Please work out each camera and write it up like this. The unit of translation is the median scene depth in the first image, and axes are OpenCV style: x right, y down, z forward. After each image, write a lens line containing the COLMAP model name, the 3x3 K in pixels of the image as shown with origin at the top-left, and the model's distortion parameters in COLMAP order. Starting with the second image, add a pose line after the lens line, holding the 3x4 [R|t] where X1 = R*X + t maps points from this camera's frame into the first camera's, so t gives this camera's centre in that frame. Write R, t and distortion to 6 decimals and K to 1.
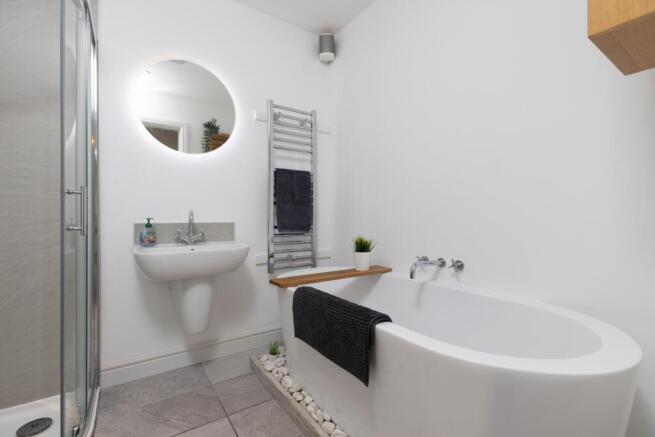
lens RADIAL K [[292.9, 0, 327.0], [0, 292.9, 218.5], [0, 0, 1]] dist [0.000965, 0.000257]
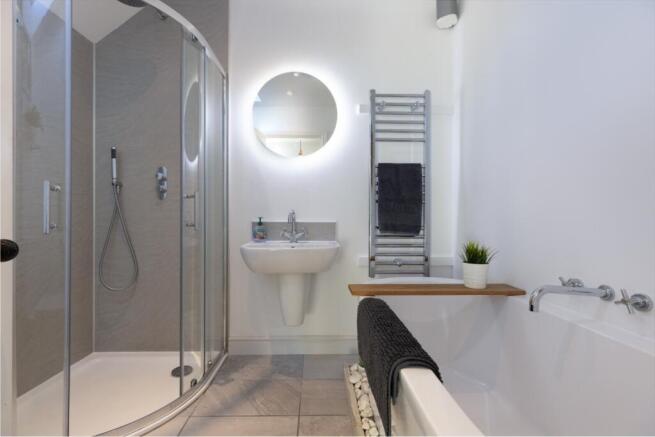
lens RADIAL K [[292.9, 0, 325.5], [0, 292.9, 217.4], [0, 0, 1]] dist [0.000965, 0.000257]
pose [[0.836156, 0.004330, -0.548474, 0.210654], [-0.005394, 0.999985, -0.000328, -0.001294], [0.548465, 0.003233, 0.836167, 0.160715]]
